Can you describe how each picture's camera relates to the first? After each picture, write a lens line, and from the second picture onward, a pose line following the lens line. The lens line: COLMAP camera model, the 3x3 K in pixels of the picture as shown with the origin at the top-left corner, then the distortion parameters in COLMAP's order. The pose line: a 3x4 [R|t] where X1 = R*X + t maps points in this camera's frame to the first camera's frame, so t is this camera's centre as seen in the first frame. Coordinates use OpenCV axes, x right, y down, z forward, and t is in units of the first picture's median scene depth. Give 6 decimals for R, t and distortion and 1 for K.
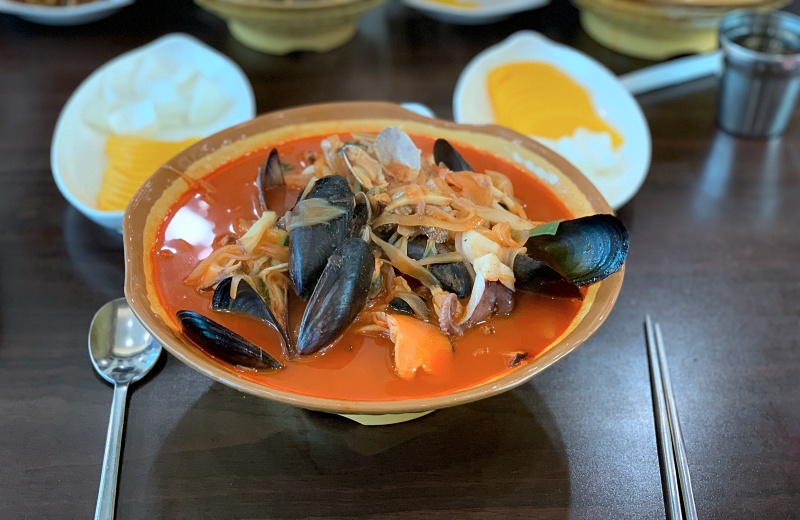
lens RADIAL K [[1209.1, 0, 400.0], [0, 1209.1, 260.0], [0, 0, 1]] dist [0.010387, 0.018921]
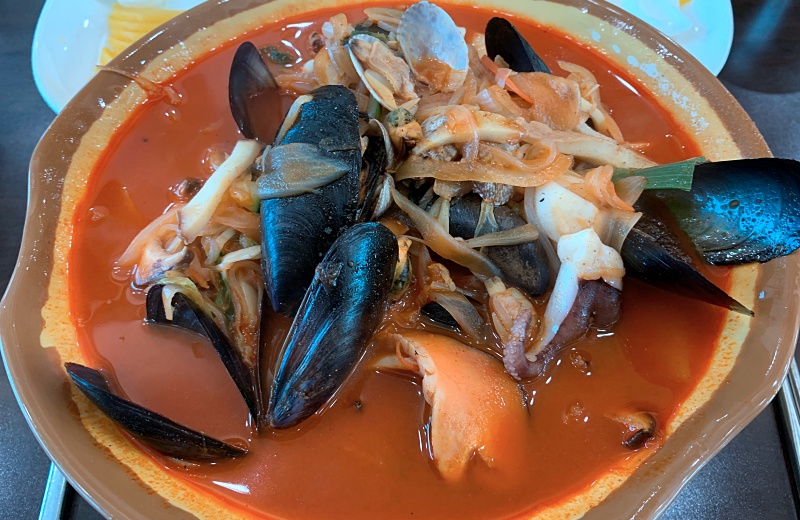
lens RADIAL K [[617.2, 0, 400.0], [0, 617.2, 260.0], [0, 0, 1]] dist [0.047360, -0.005345]
pose [[0.998527, -0.005372, -0.053995, -0.002565], [0.022698, 0.945195, 0.325716, -0.093573], [0.049286, -0.326462, 0.943924, 0.680775]]
